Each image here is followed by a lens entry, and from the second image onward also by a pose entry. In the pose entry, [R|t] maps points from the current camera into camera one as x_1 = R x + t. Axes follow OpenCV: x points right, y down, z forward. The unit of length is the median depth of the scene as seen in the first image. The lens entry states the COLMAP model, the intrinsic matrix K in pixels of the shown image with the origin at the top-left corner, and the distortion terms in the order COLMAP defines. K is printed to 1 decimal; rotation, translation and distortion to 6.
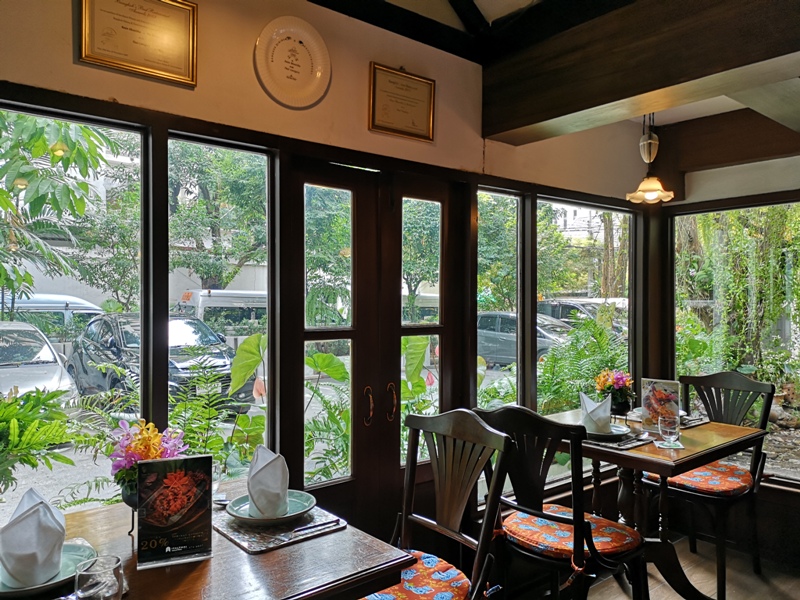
lens RADIAL K [[610.3, 0, 386.0], [0, 610.3, 297.2], [0, 0, 1]] dist [0.004850, -0.008171]
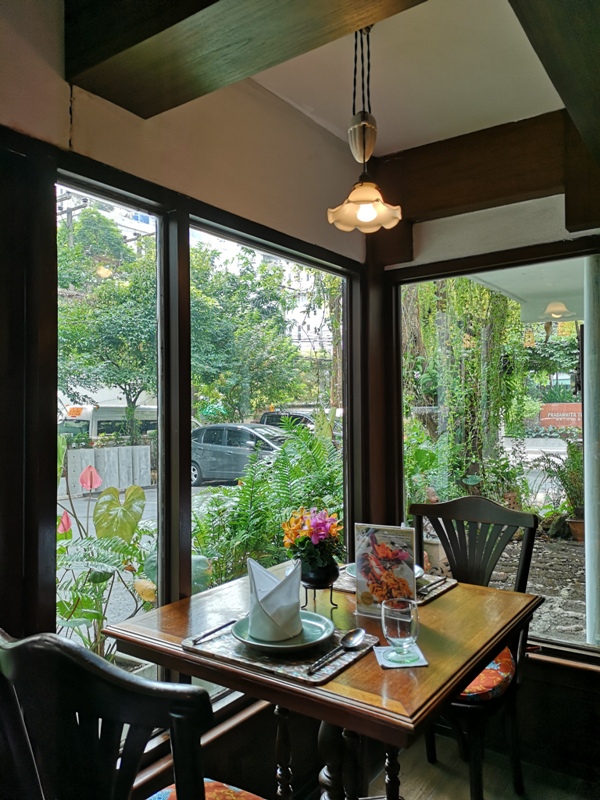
lens RADIAL K [[610.3, 0, 301.5], [0, 610.3, 400.7], [0, 0, 1]] dist [0.004850, -0.008171]
pose [[0.959489, -0.005077, 0.281699, 0.156044], [0.009698, 0.999840, -0.015012, 0.017732], [-0.281578, 0.017135, 0.959385, 0.342955]]
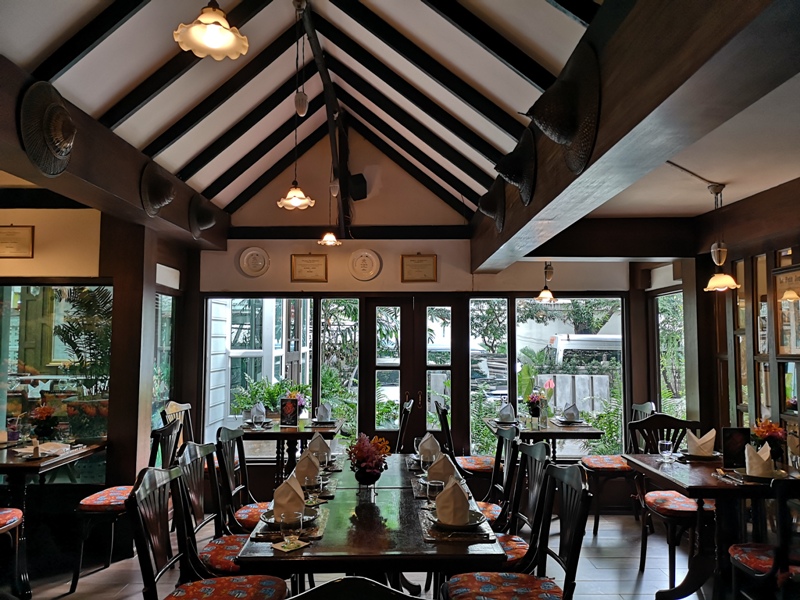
lens RADIAL K [[610.3, 0, 396.7], [0, 610.3, 299.1], [0, 0, 1]] dist [0.004850, -0.008171]
pose [[0.768264, -0.043252, -0.638670, 0.968765], [0.004232, 0.998036, -0.062499, -0.038825], [0.640119, 0.045313, 0.766939, -0.552317]]
